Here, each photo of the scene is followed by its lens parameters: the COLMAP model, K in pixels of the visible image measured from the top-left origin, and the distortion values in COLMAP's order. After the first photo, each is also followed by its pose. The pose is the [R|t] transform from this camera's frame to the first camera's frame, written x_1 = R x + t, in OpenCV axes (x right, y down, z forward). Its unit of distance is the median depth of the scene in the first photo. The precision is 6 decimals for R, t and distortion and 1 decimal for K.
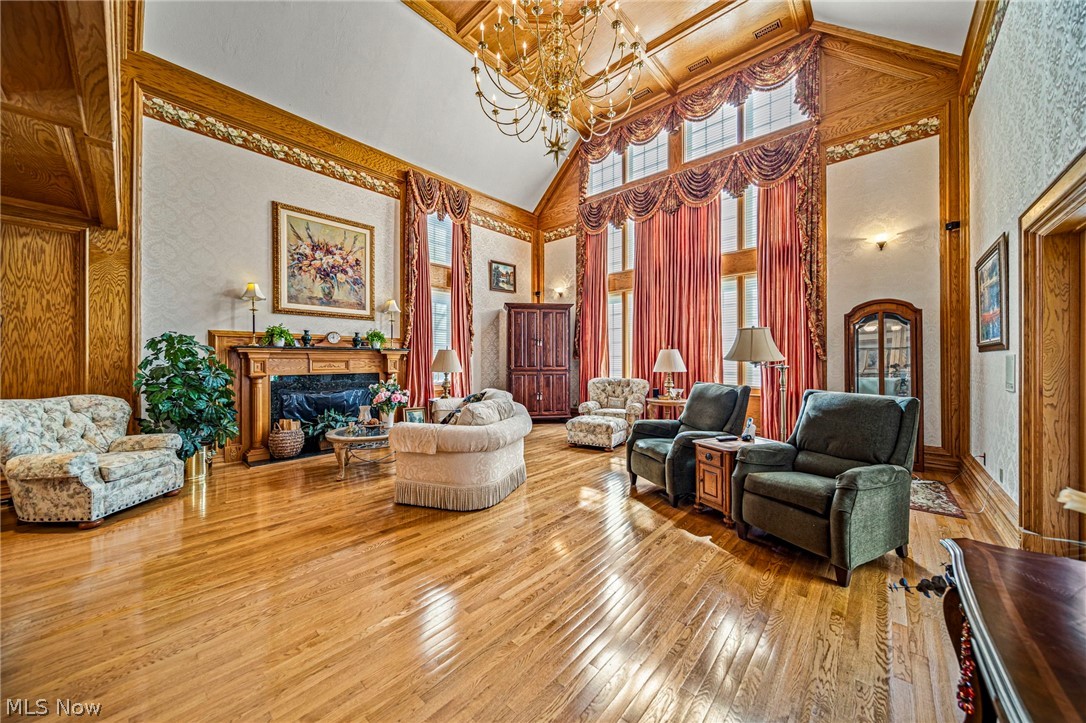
lens RADIAL K [[377.9, 0, 536.6], [0, 377.9, 359.8], [0, 0, 1]] dist [-0.001634, -0.000398]
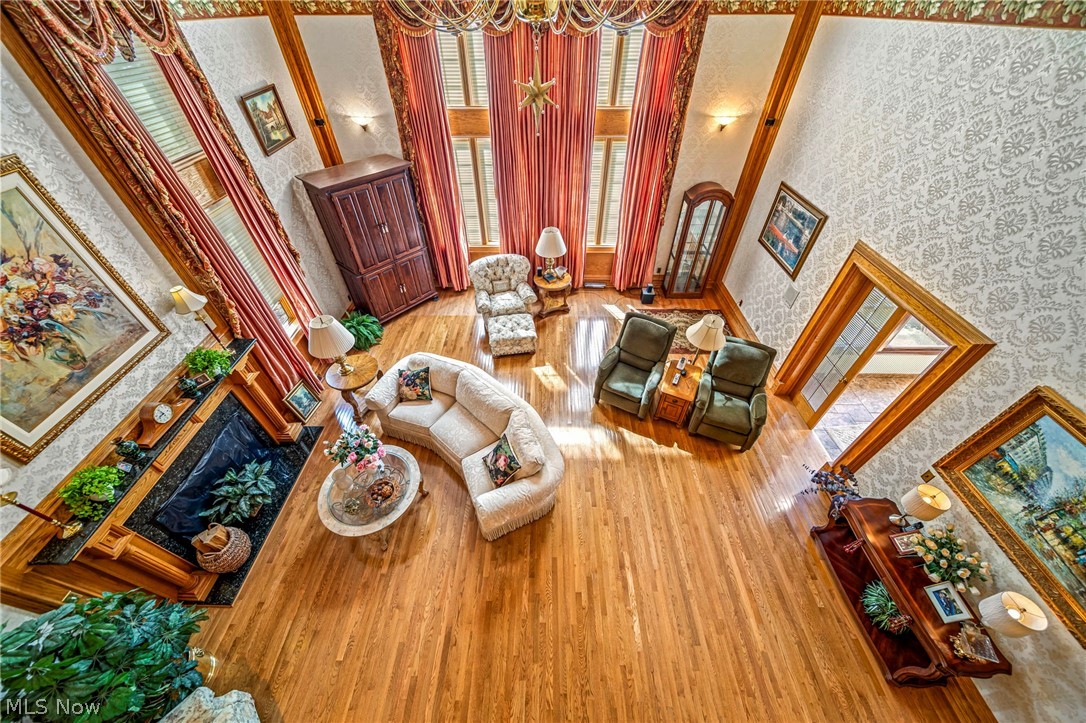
lens RADIAL K [[377.9, 0, 537.3], [0, 377.9, 361.5], [0, 0, 1]] dist [-0.001634, -0.000398]
pose [[0.745585, -0.469040, 0.473397, -0.332751], [0.014271, 0.721443, 0.692327, -0.501659], [-0.666258, -0.509433, 0.544591, 0.323042]]
